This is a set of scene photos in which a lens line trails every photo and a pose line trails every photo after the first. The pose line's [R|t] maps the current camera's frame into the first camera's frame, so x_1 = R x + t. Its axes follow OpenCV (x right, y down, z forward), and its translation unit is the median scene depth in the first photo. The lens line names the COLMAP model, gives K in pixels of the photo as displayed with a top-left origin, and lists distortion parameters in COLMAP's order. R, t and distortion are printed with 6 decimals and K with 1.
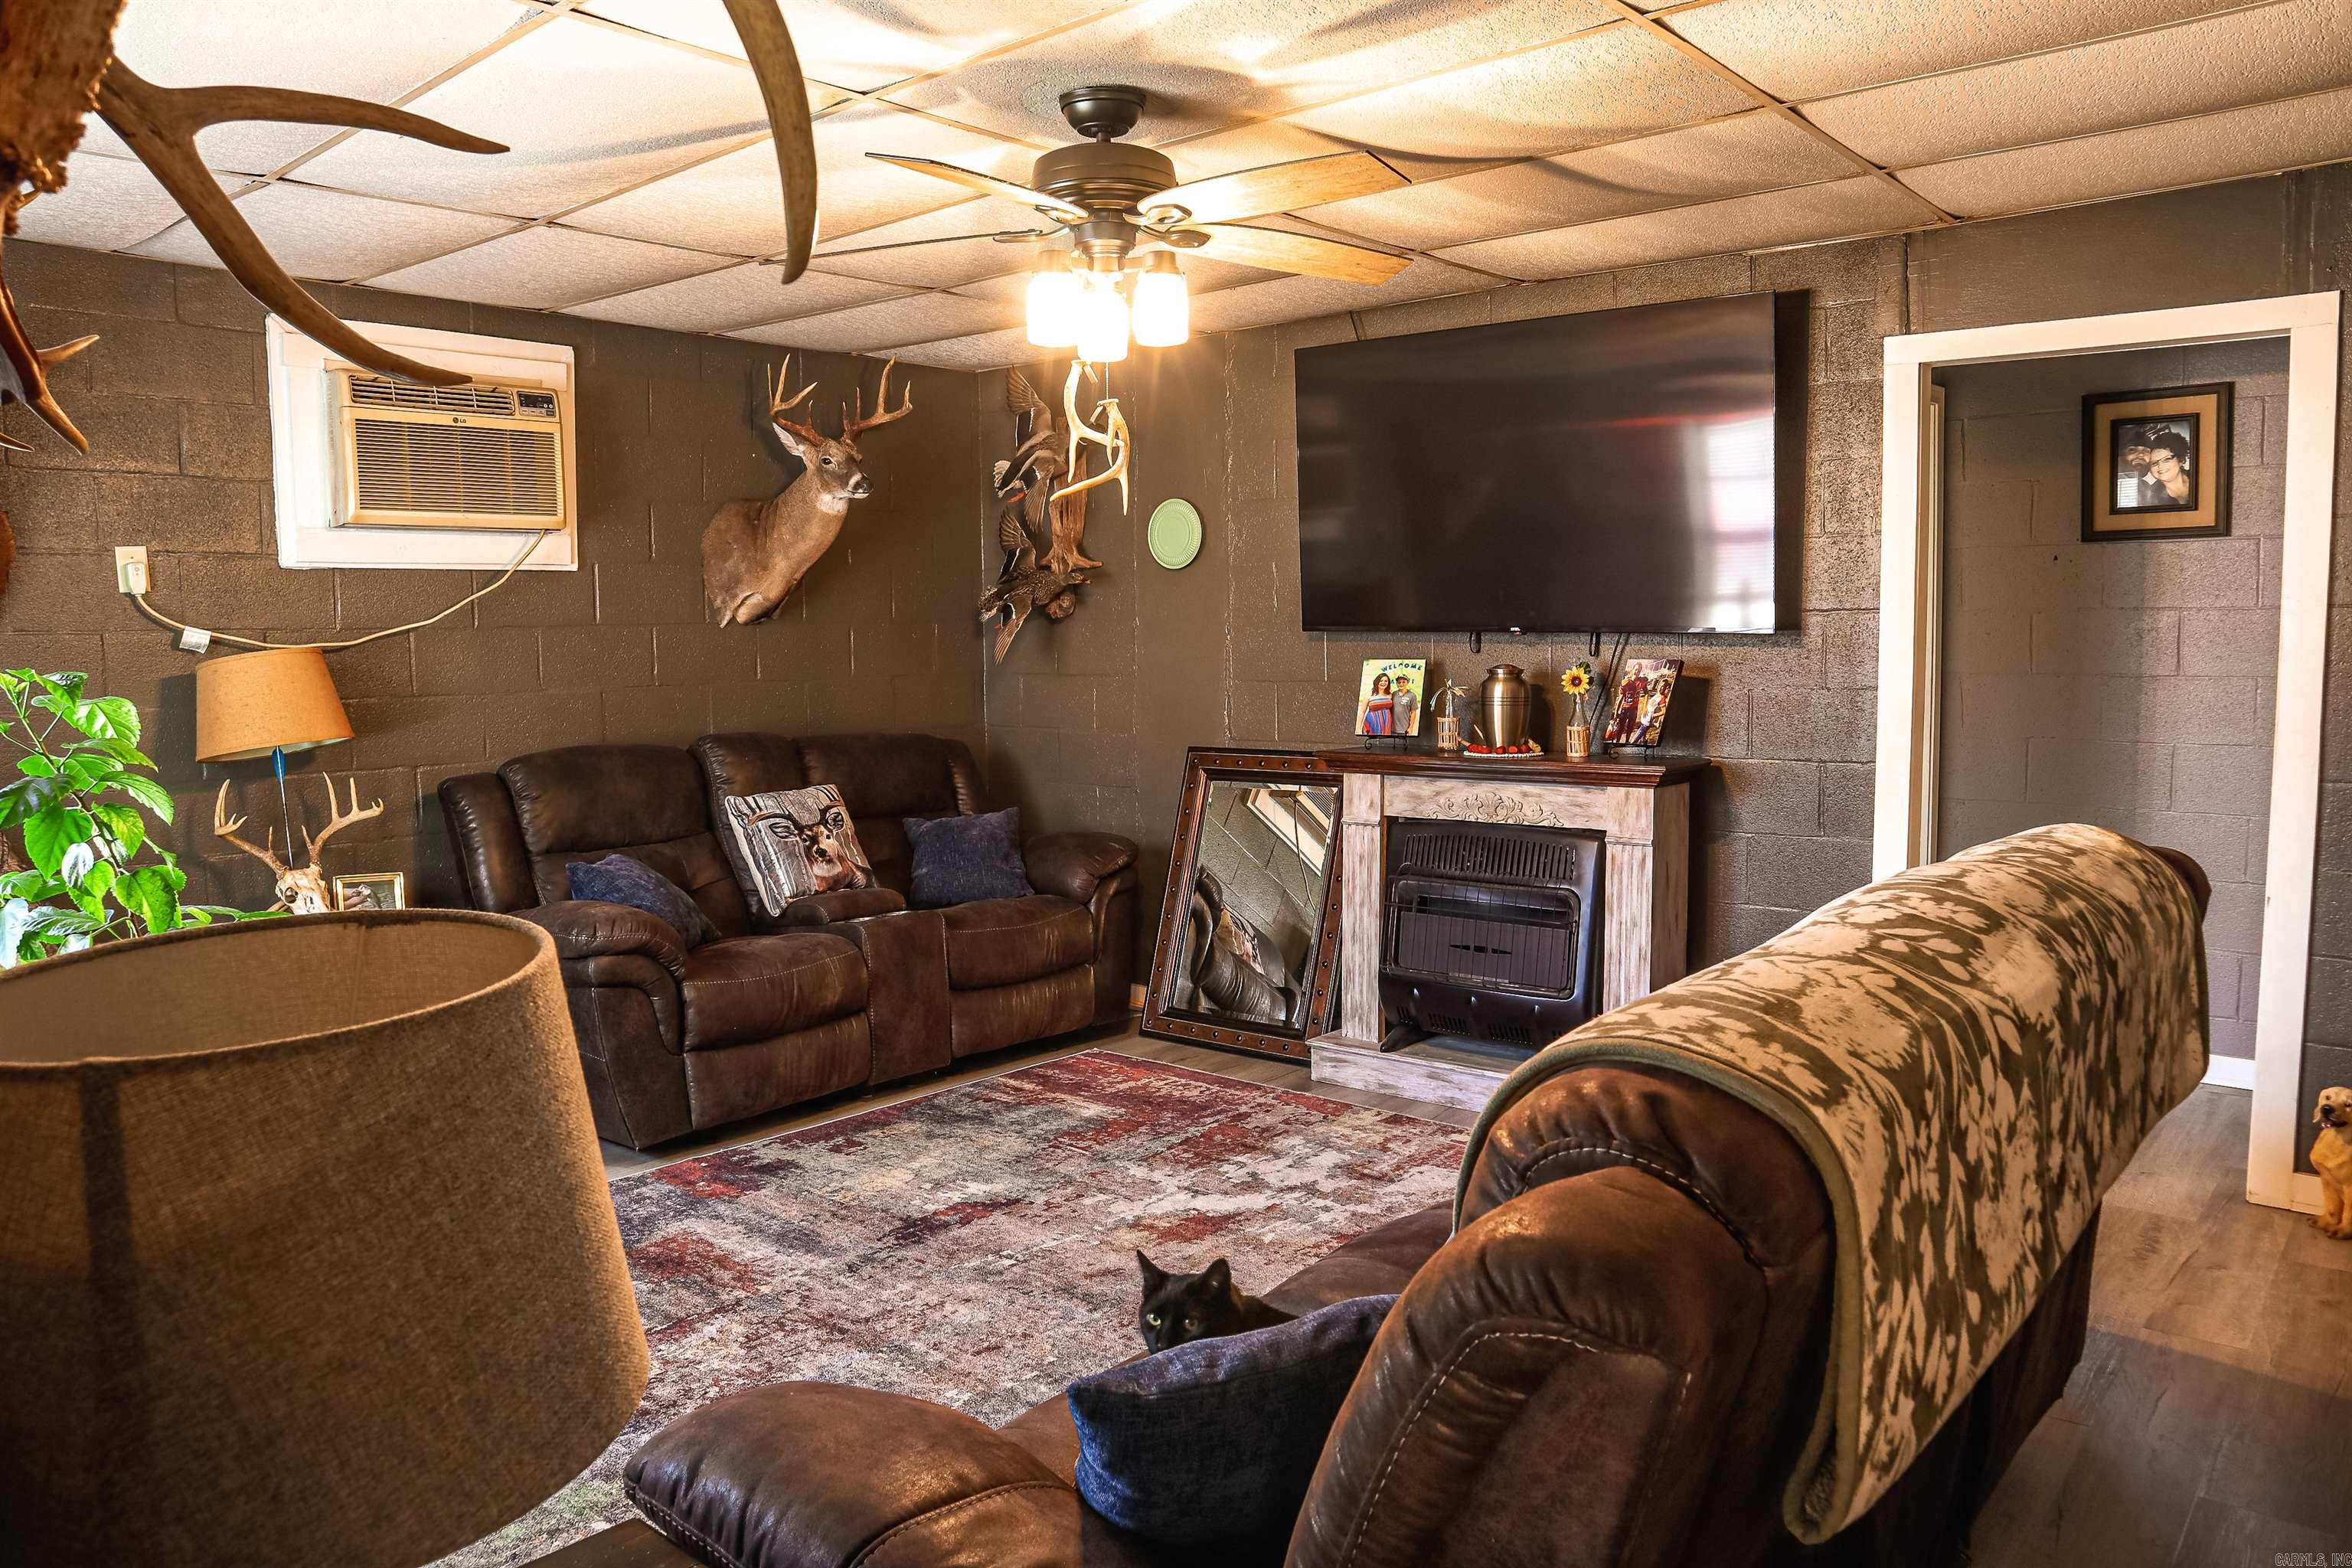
lens RADIAL K [[1629.4, 0, 1183.4], [0, 1629.4, 784.7], [0, 0, 1]] dist [-0.126816, 0.079816]
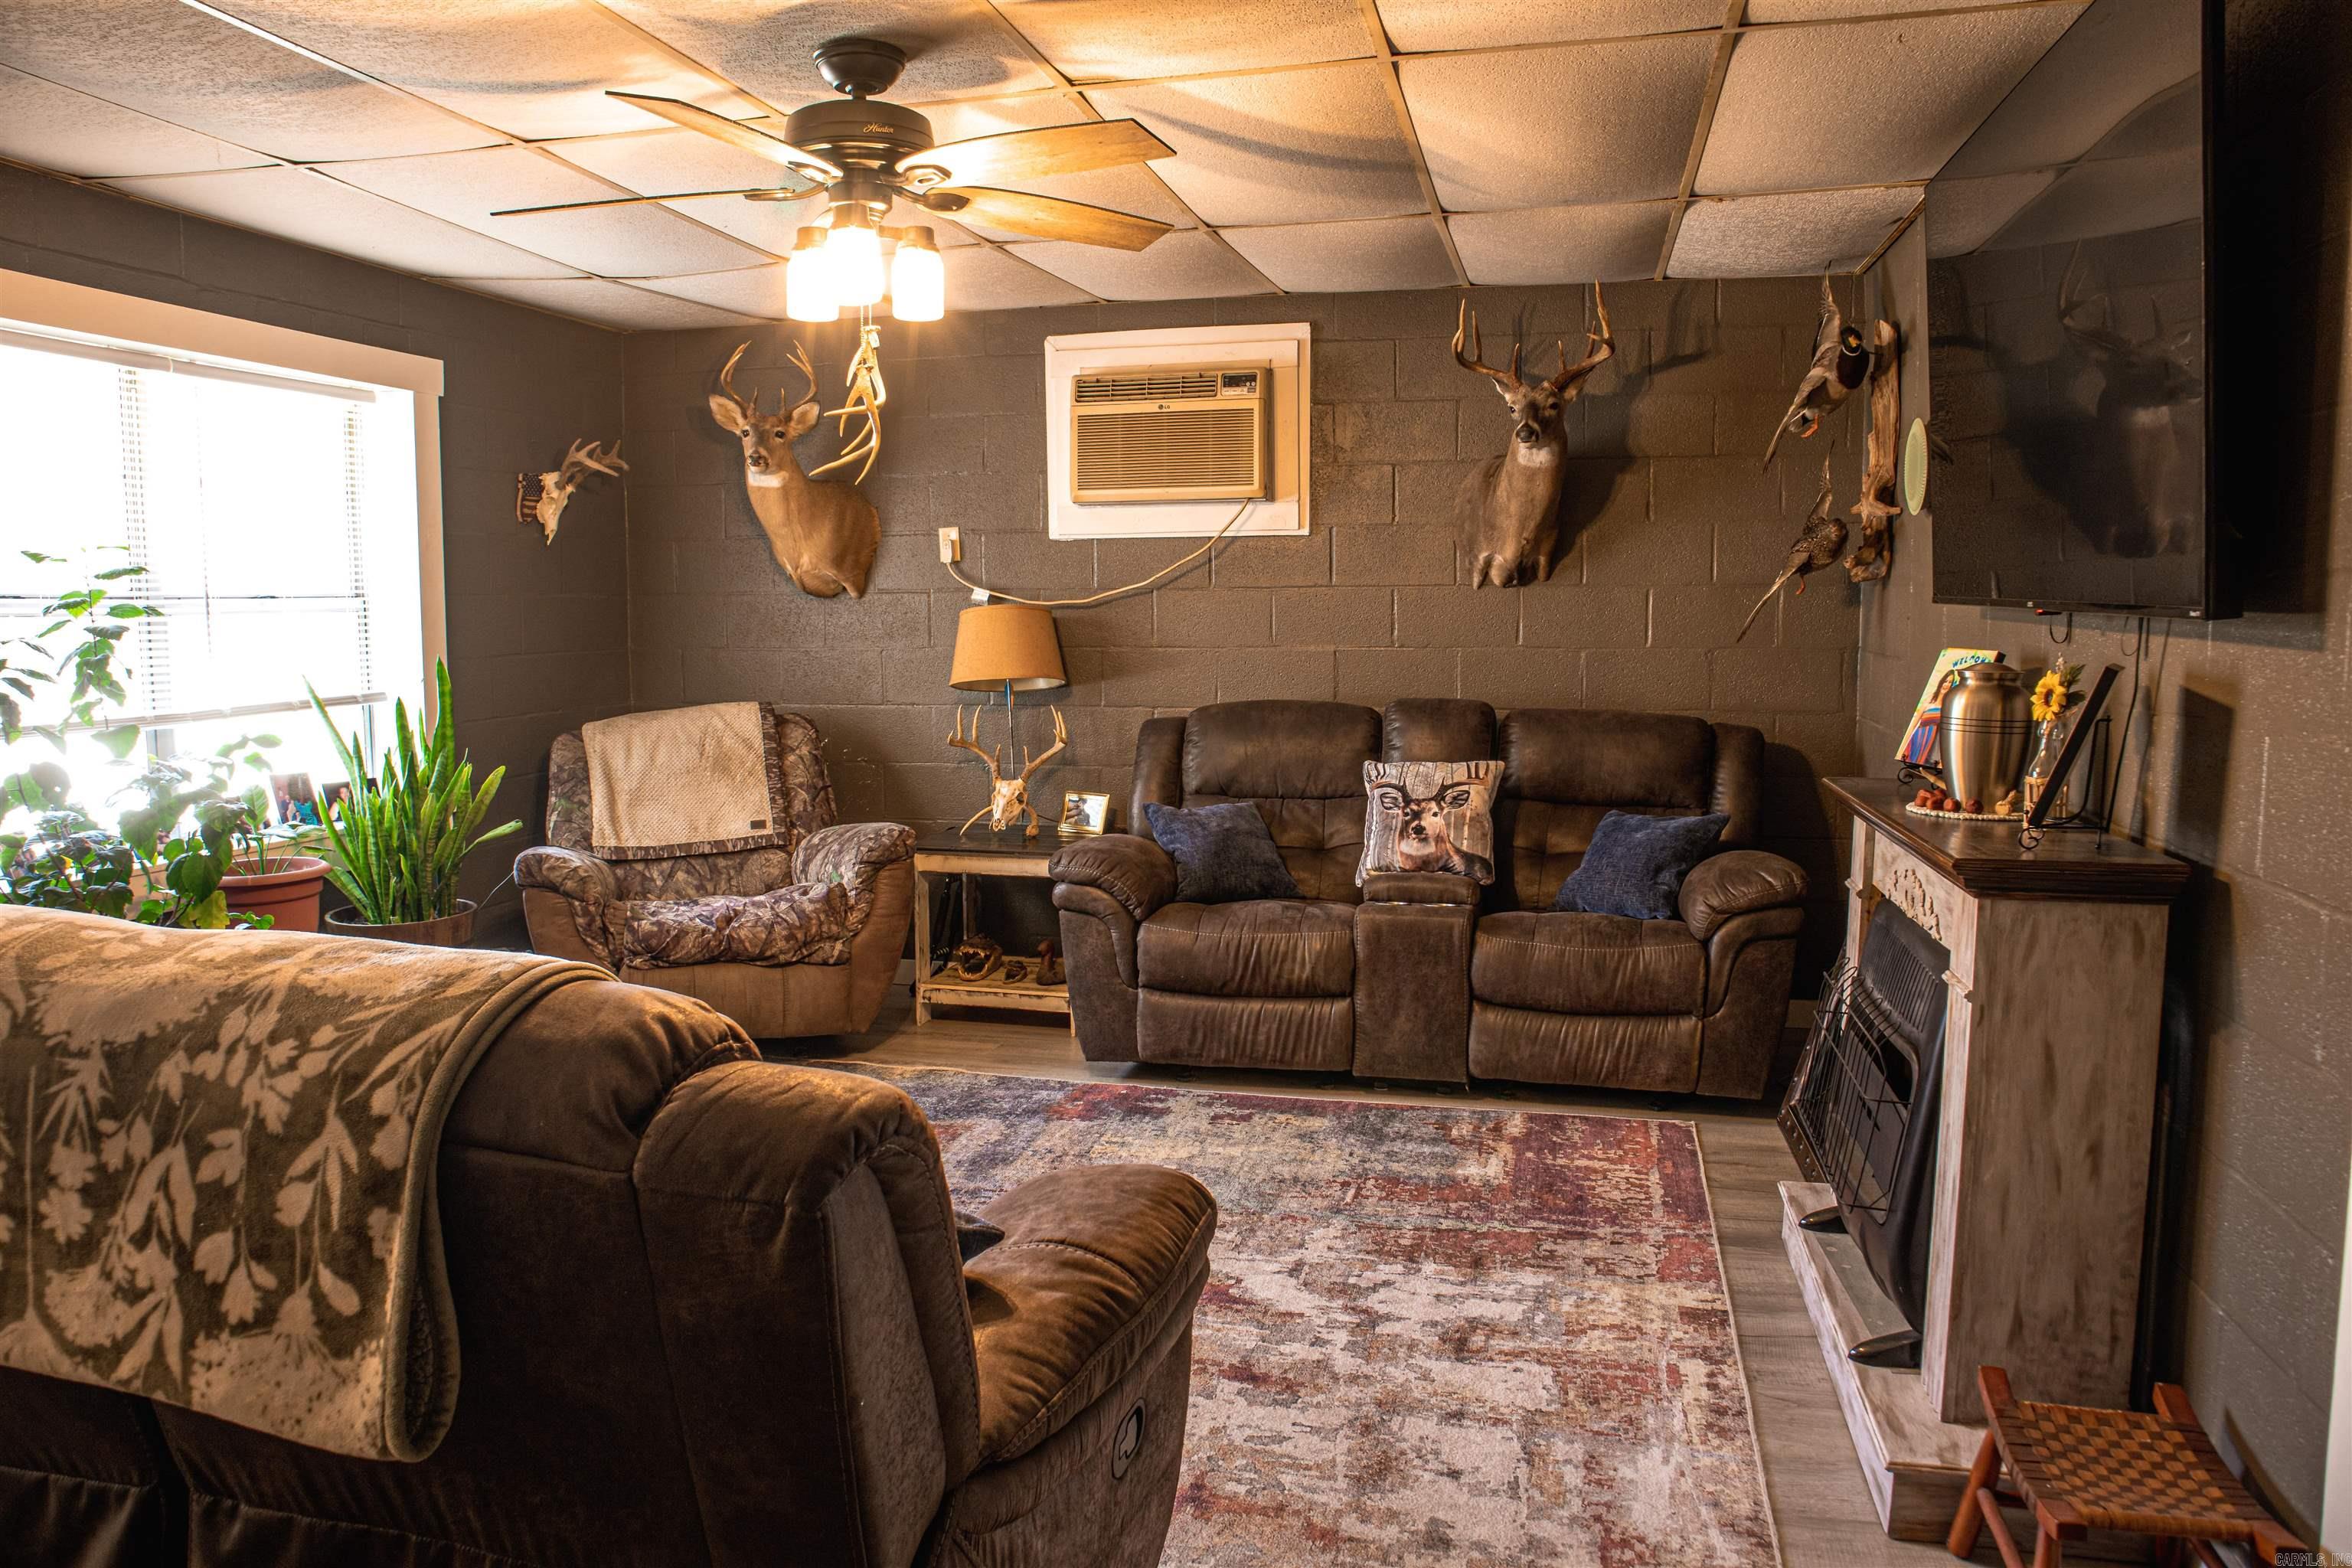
lens RADIAL K [[1629.4, 0, 1171.5], [0, 1629.4, 783.8], [0, 0, 1]] dist [-0.126816, 0.079816]
pose [[0.450471, 0.108508, -0.886173, 0.591930], [-0.080936, 0.993463, 0.080502, -0.053067], [0.889115, 0.035460, 0.456308, 0.469666]]
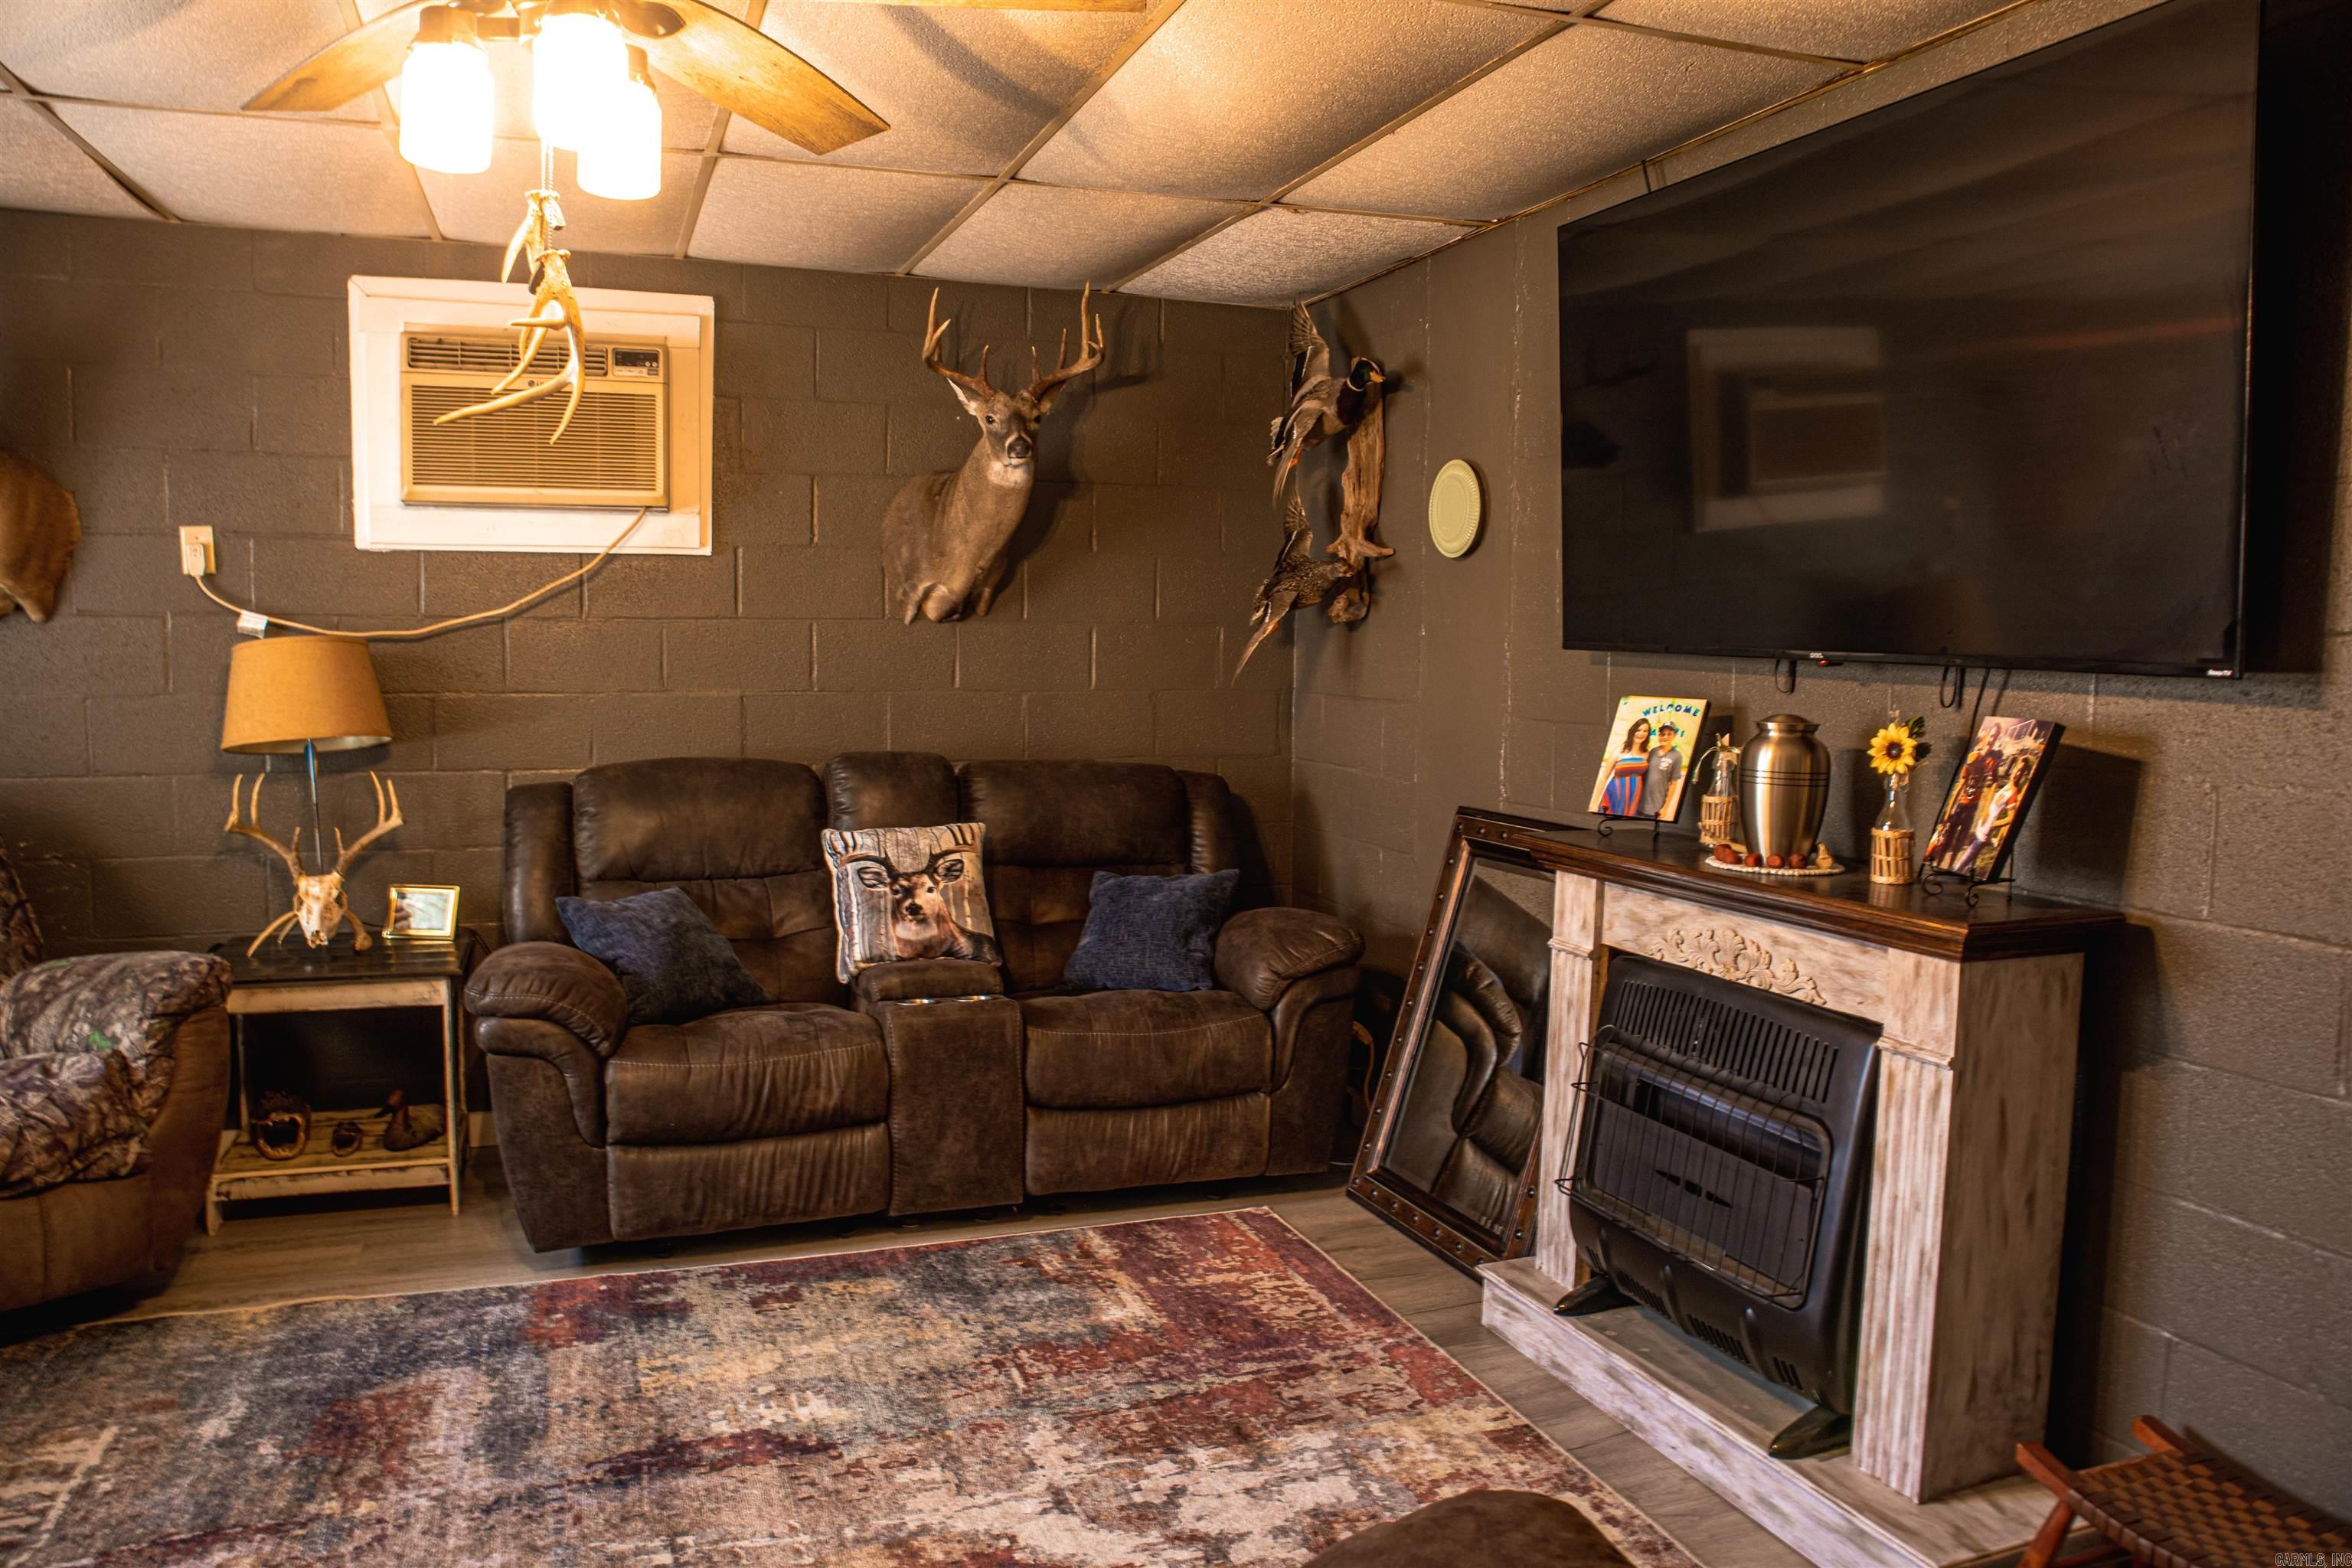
lens RADIAL K [[1629.4, 0, 1173.5], [0, 1629.4, 782.2], [0, 0, 1]] dist [-0.126816, 0.079816]
pose [[0.875571, 0.065902, -0.478574, 0.286548], [-0.067758, 0.997612, 0.013410, -0.042673], [0.478315, 0.020686, 0.877945, 0.384876]]
